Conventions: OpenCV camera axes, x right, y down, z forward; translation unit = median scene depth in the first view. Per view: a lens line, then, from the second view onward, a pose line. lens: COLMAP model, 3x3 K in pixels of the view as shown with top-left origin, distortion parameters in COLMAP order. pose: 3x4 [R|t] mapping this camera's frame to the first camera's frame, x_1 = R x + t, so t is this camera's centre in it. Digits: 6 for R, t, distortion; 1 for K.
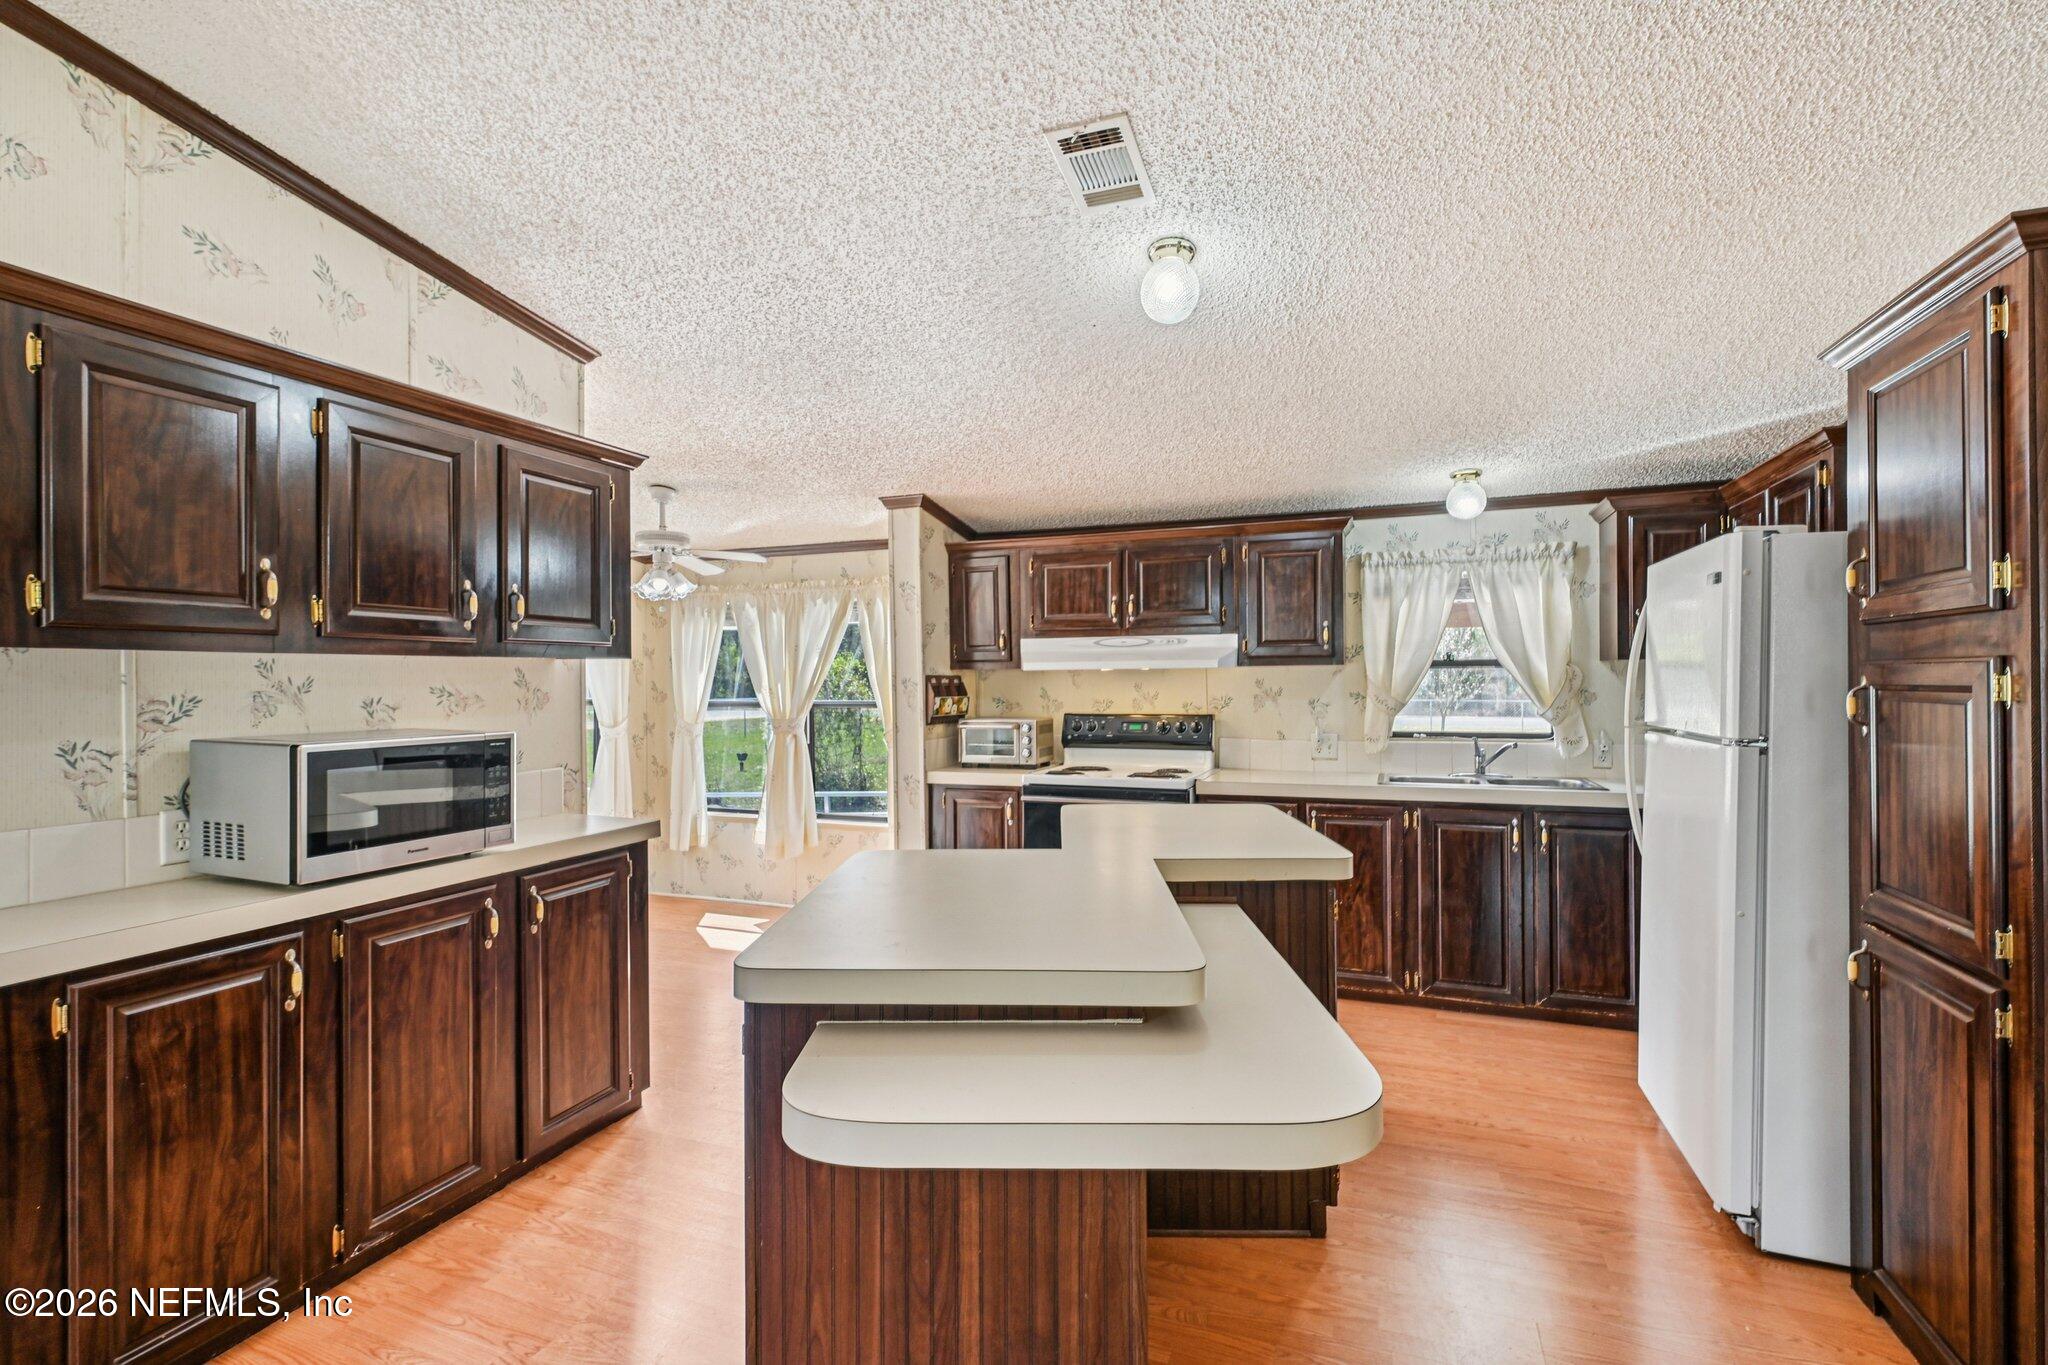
lens RADIAL K [[920.5, 0, 1033.1], [0, 920.5, 676.0], [0, 0, 1]] dist [-0.002760, -0.000284]
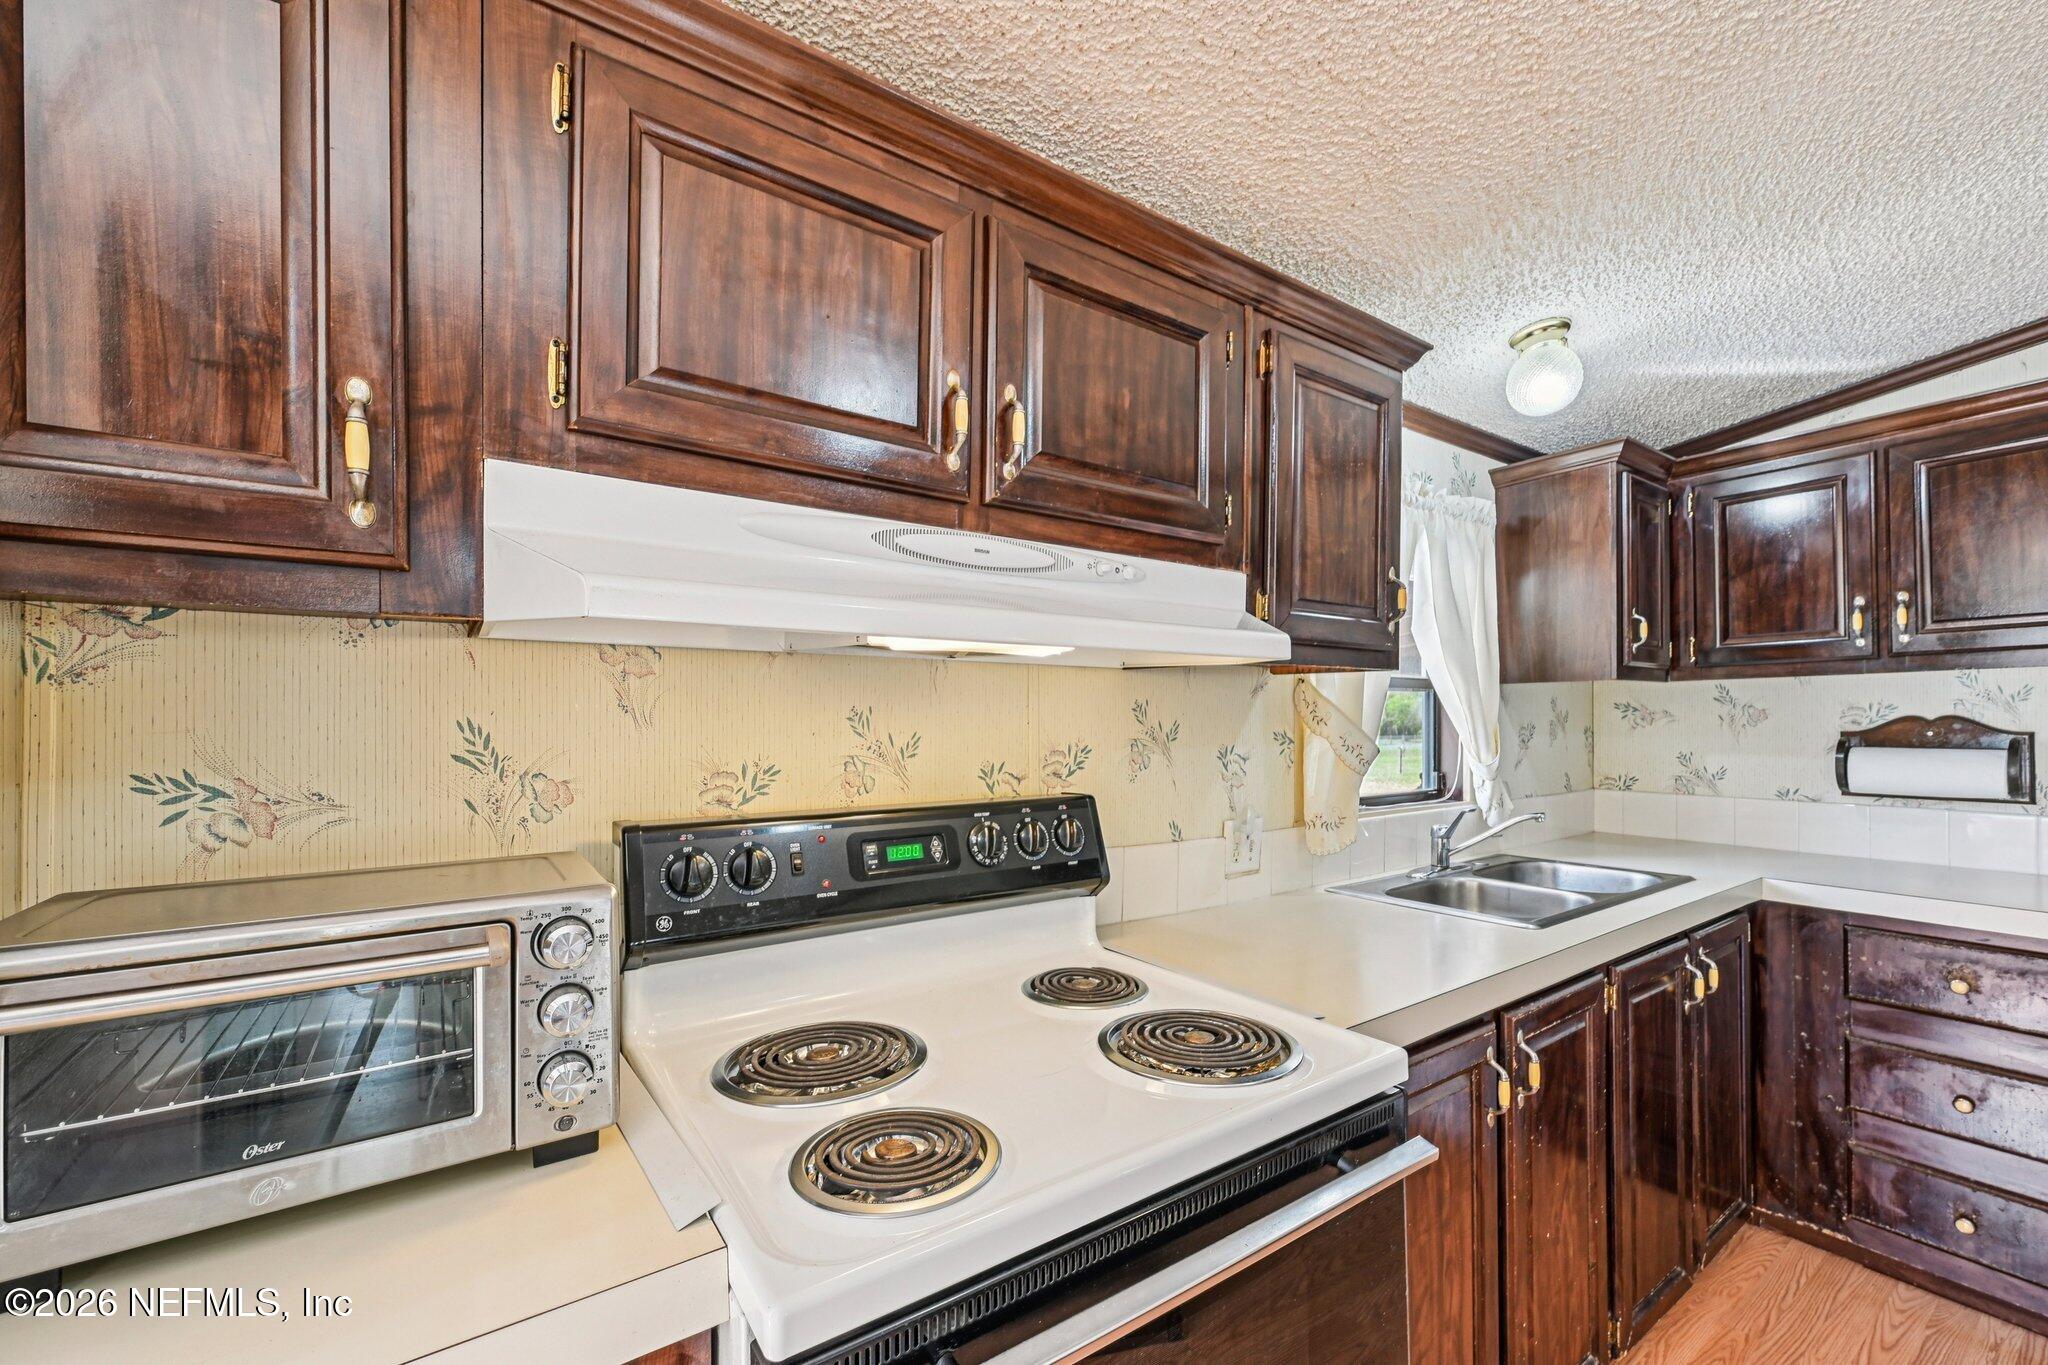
lens RADIAL K [[818.9, 0, 1028.9], [0, 818.9, 716.0], [0, 0, 1]] dist [-0.000278, 0.000187]
pose [[0.557199, 0.010238, 0.830316, -0.093855], [-0.004277, 0.999946, -0.009460, 0.013912], [-0.830368, 0.001720, 0.557213, 0.854106]]
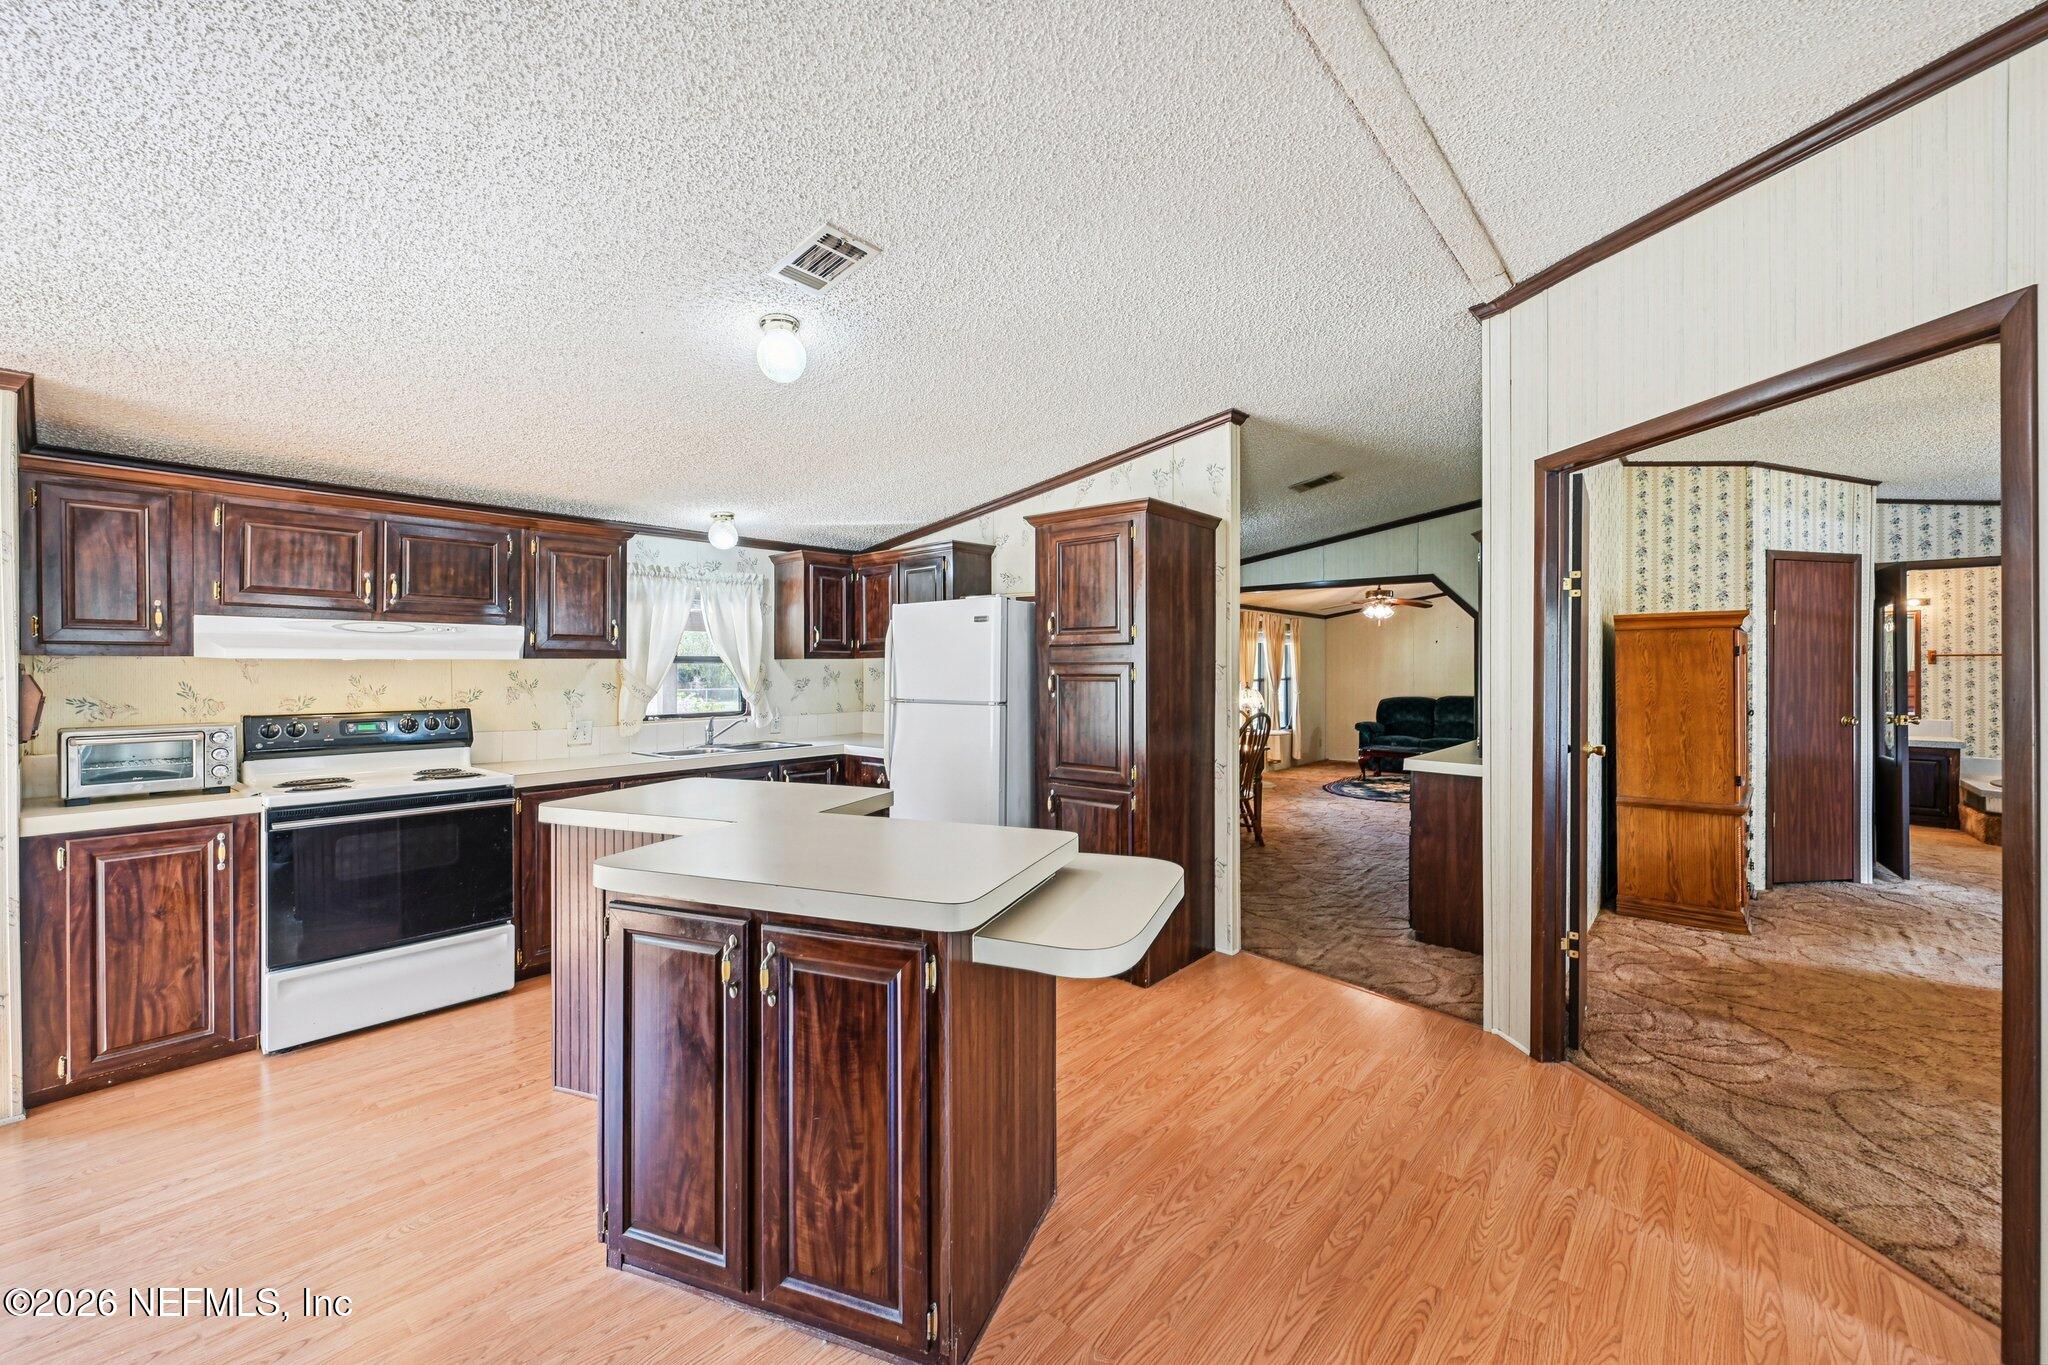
lens RADIAL K [[818.9, 0, 1029.3], [0, 818.9, 671.9], [0, 0, 1]] dist [-0.000278, 0.000187]
pose [[0.323748, 0.001189, 0.946143, -0.428023], [-0.004492, 0.999990, 0.000280, 0.001199], [-0.946133, -0.004340, 0.323750, 0.180942]]
